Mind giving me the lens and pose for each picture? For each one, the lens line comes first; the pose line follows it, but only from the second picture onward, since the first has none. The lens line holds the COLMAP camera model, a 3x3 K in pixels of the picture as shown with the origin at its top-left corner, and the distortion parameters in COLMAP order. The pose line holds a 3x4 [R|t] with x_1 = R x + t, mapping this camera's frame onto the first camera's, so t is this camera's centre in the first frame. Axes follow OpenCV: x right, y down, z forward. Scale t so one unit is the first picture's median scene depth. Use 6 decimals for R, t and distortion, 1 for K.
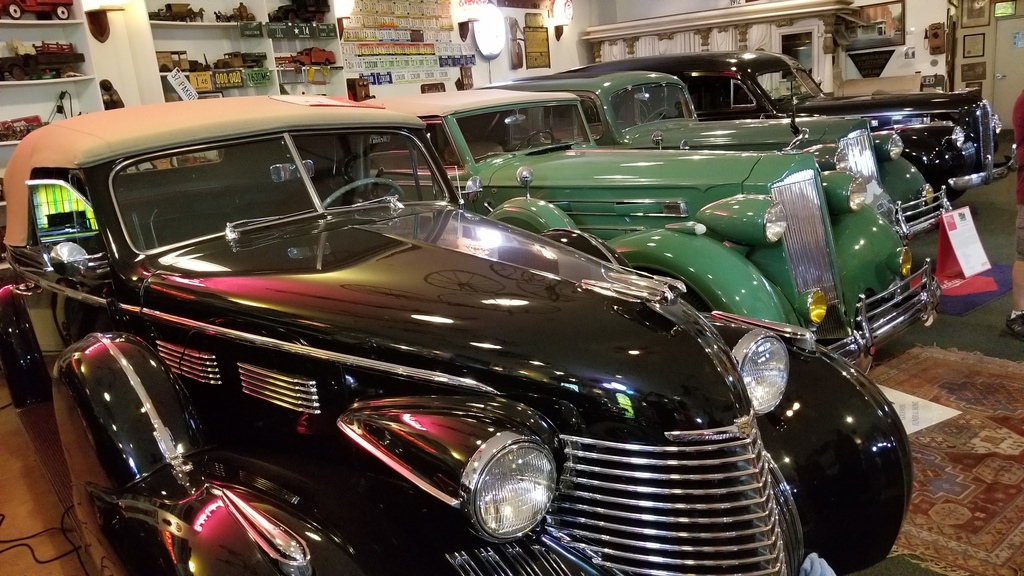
lens RADIAL K [[832.1, 0, 505.7], [0, 832.1, 282.5], [0, 0, 1]] dist [0.062758, -0.142633]
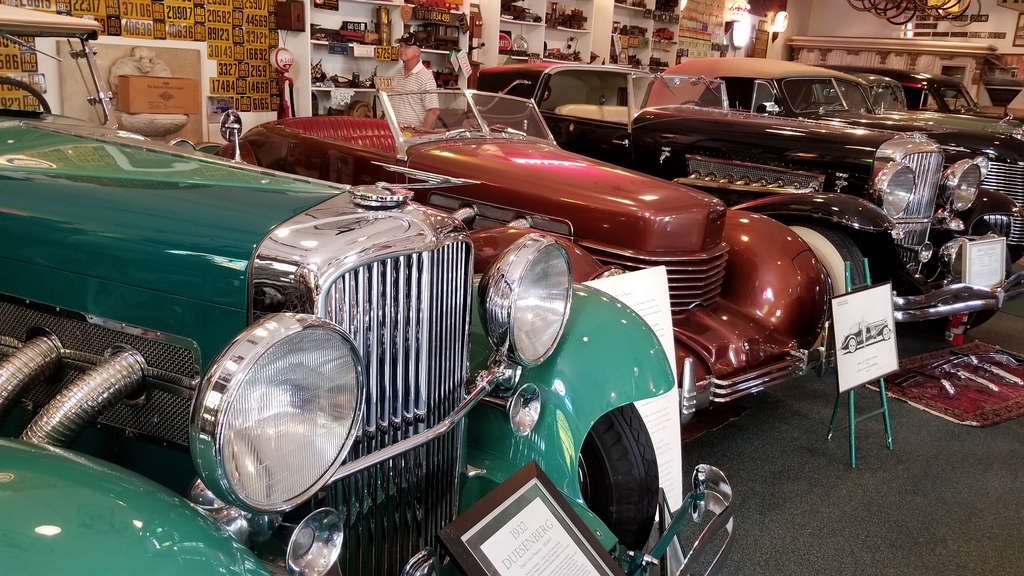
lens RADIAL K [[839.5, 0, 512.0], [0, 839.5, 288.0], [0, 0, 1]] dist [0.054868, -0.109013]
pose [[0.985087, 0.168331, -0.035621, -0.338554], [-0.167115, 0.985325, 0.034756, 0.176685], [0.040949, -0.028285, 0.998761, -0.557631]]
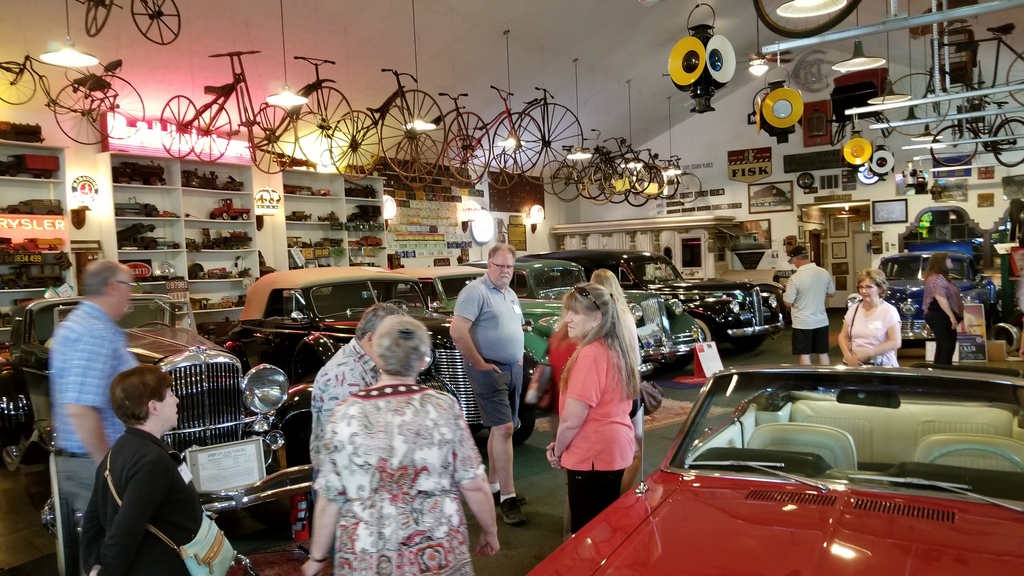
lens RADIAL K [[817.1, 0, 512.0], [0, 817.1, 288.0], [0, 0, 1]] dist [0.074085, -0.134283]
pose [[0.998292, 0.053161, -0.024237, 0.093848], [-0.056802, 0.980211, -0.189629, 0.109327], [0.013677, 0.190682, 0.981557, -0.546400]]
